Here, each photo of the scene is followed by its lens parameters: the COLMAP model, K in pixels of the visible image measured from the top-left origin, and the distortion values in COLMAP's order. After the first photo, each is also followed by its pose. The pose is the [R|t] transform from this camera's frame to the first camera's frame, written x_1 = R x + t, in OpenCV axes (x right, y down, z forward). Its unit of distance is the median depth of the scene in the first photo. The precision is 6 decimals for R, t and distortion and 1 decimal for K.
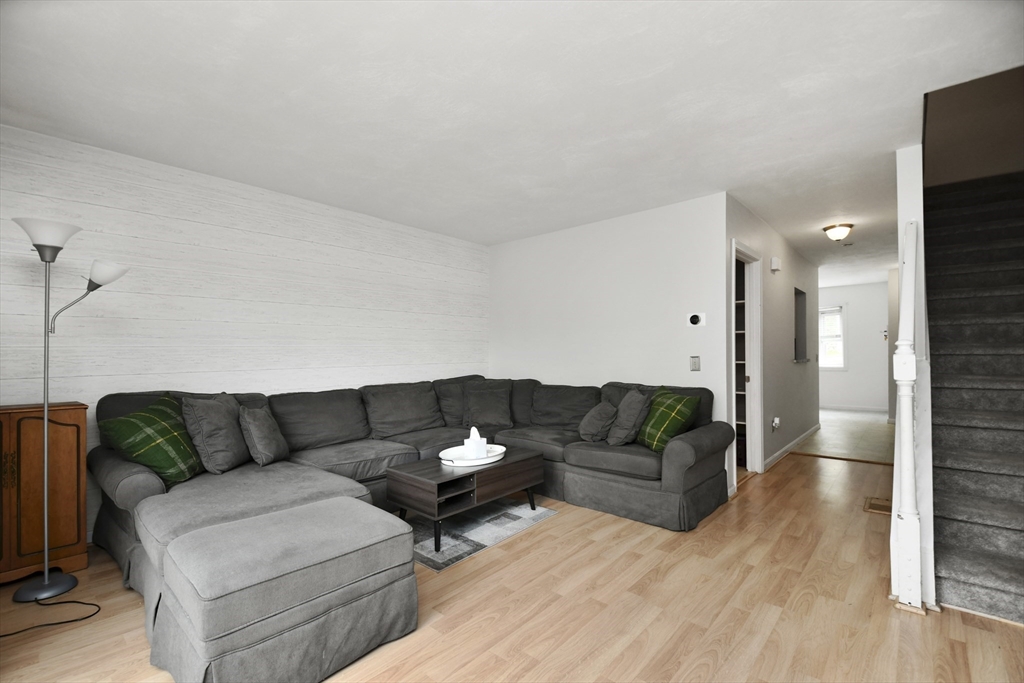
lens RADIAL K [[453.2, 0, 511.9], [0, 453.2, 346.7], [0, 0, 1]] dist [-0.002004, -0.000688]
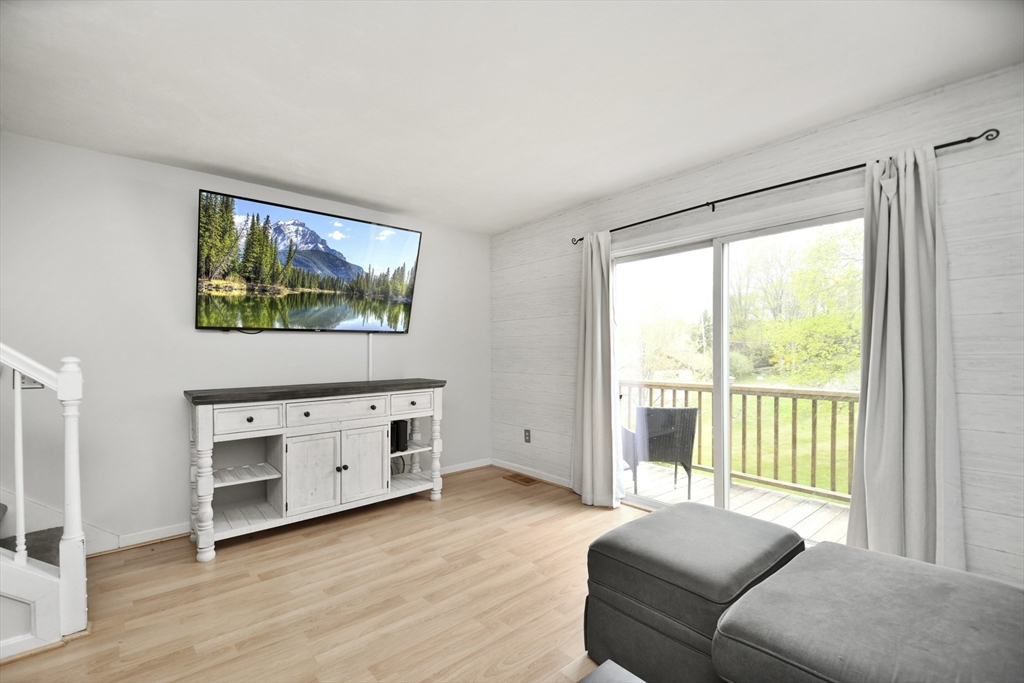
lens RADIAL K [[453.2, 0, 509.4], [0, 453.2, 348.3], [0, 0, 1]] dist [-0.002004, -0.000688]
pose [[-0.991126, 0.012795, 0.132310, -0.190207], [0.011472, 0.999876, -0.010755, -0.014345], [-0.132431, -0.009142, -0.991150, 2.040324]]
